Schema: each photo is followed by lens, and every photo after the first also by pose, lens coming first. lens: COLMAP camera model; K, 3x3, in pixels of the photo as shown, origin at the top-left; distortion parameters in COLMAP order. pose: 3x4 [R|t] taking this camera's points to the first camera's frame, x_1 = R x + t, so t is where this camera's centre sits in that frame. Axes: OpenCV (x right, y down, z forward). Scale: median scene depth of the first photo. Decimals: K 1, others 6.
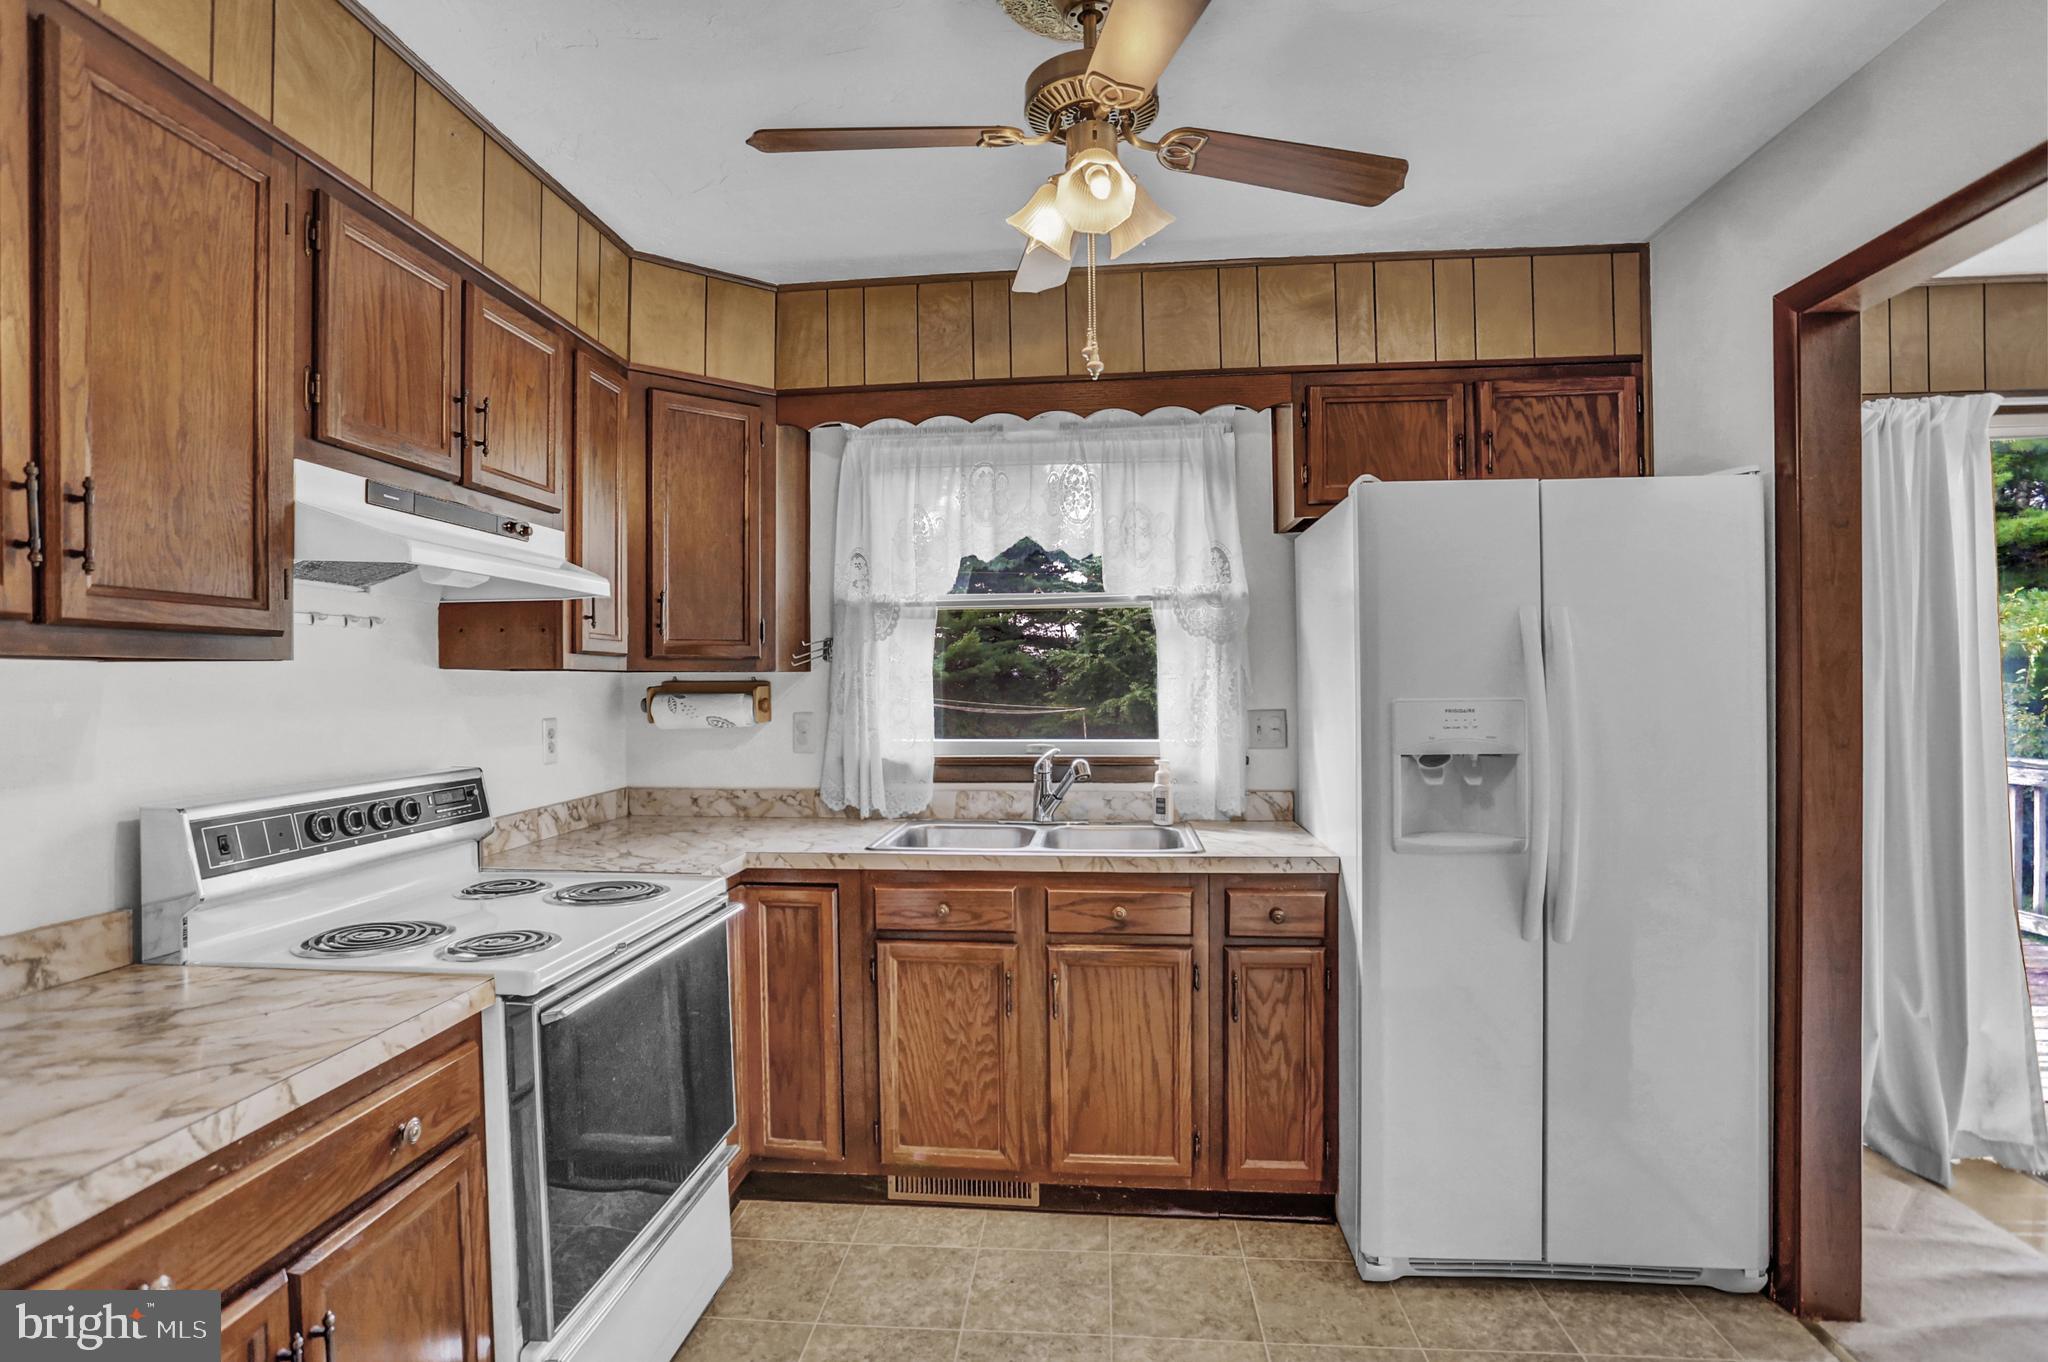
lens RADIAL K [[977.4, 0, 1031.6], [0, 977.4, 662.1], [0, 0, 1]] dist [-0.062143, 0.029527]
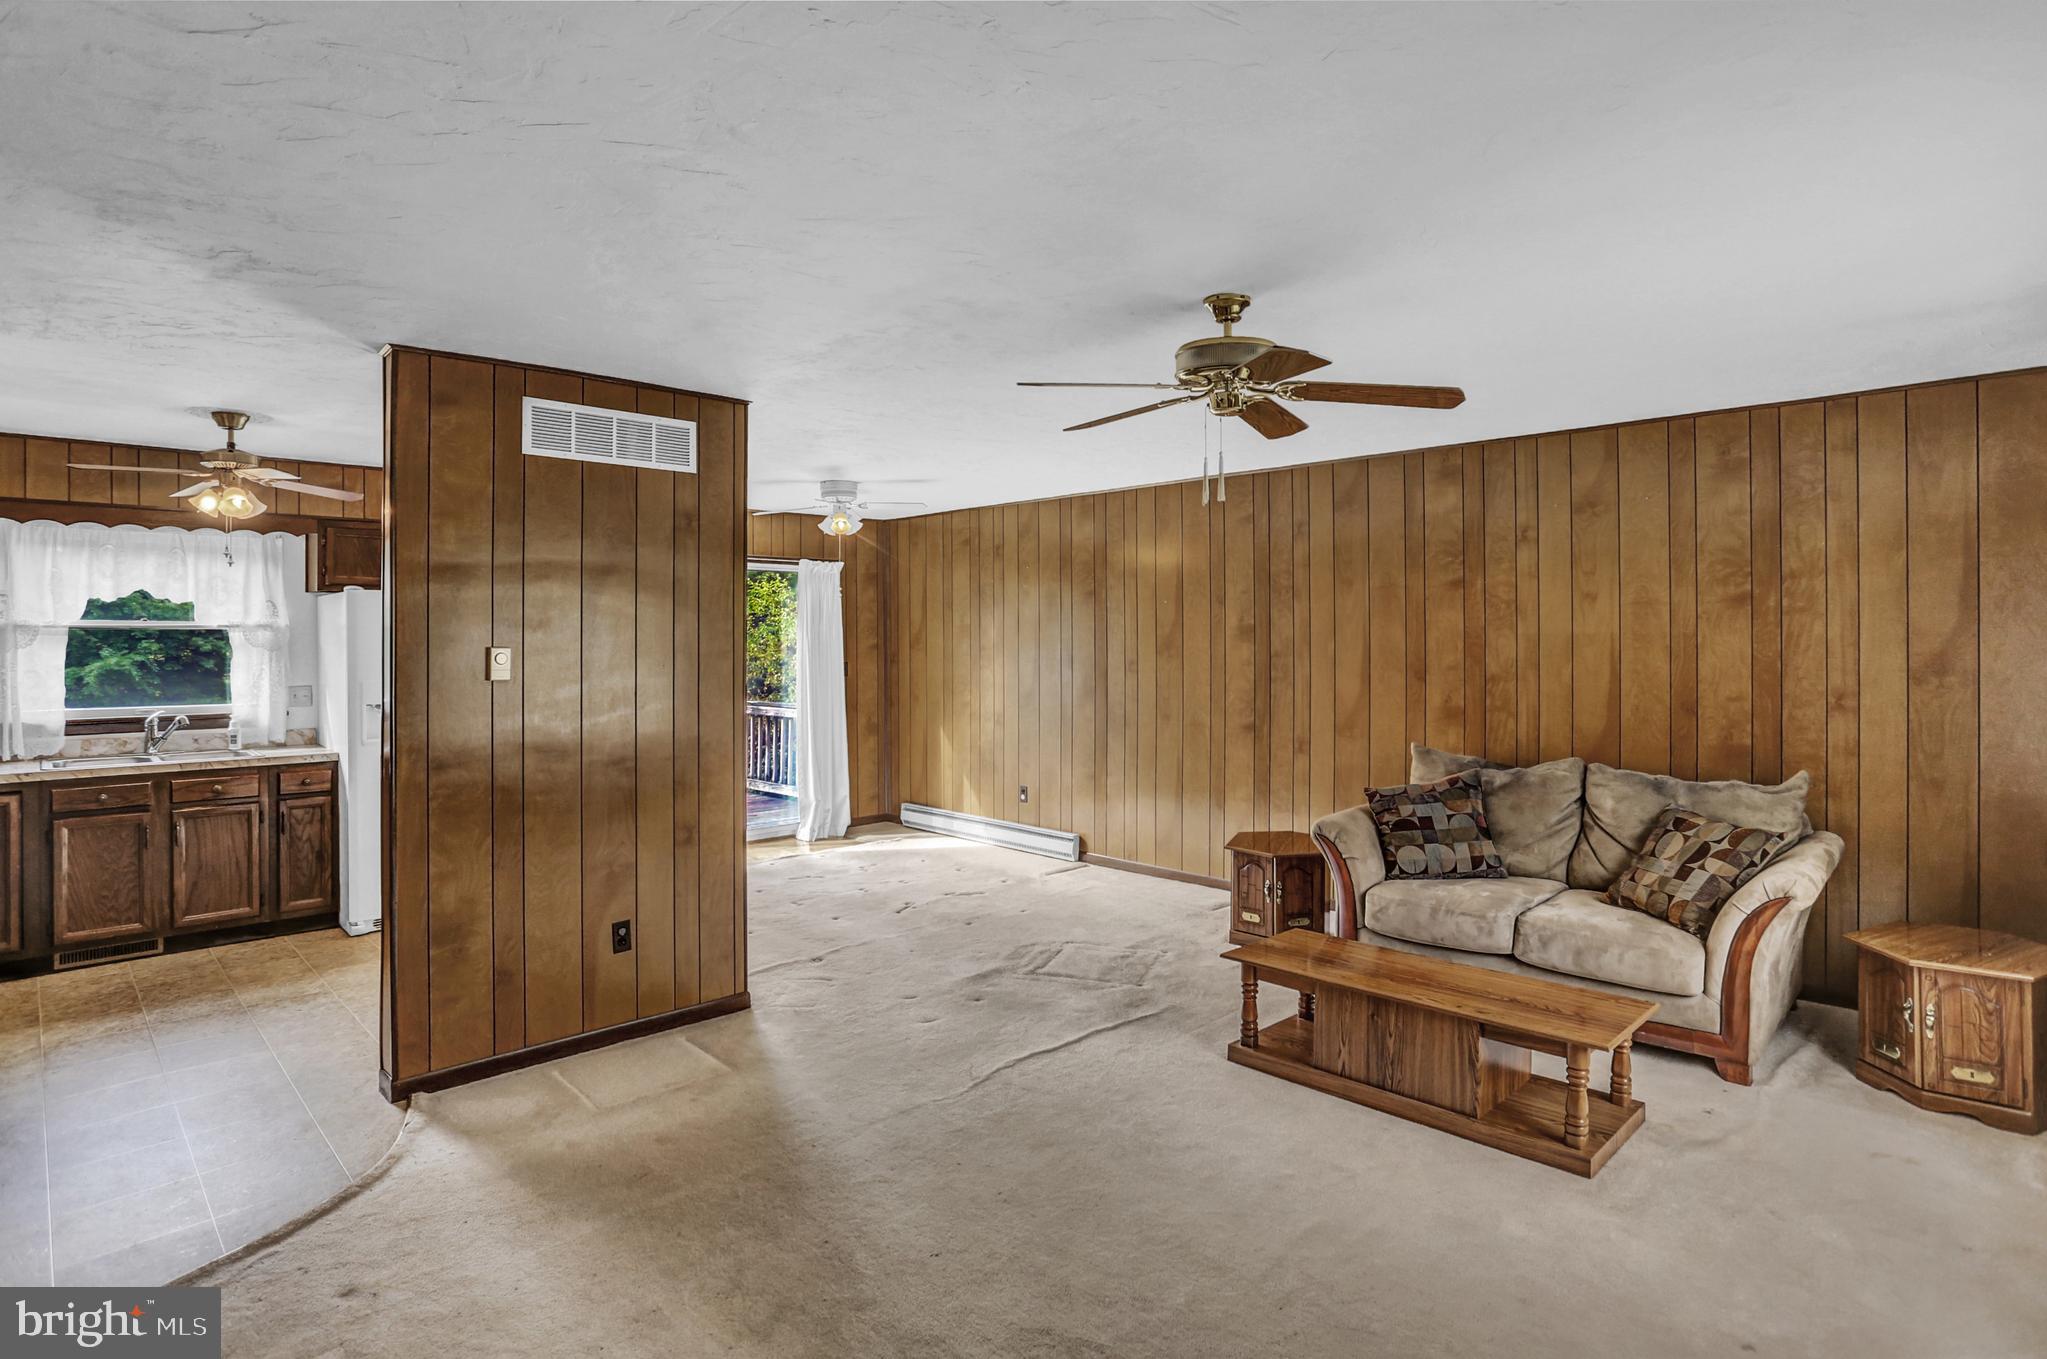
lens RADIAL K [[1046.6, 0, 1023.0], [0, 1046.6, 645.2], [0, 0, 1]] dist [-0.073338, 0.031333]
pose [[0.652291, 0.002401, 0.757965, -0.375404], [-0.020049, 0.999700, 0.014087, -0.095870], [-0.757703, -0.024385, 0.652144, -1.498138]]
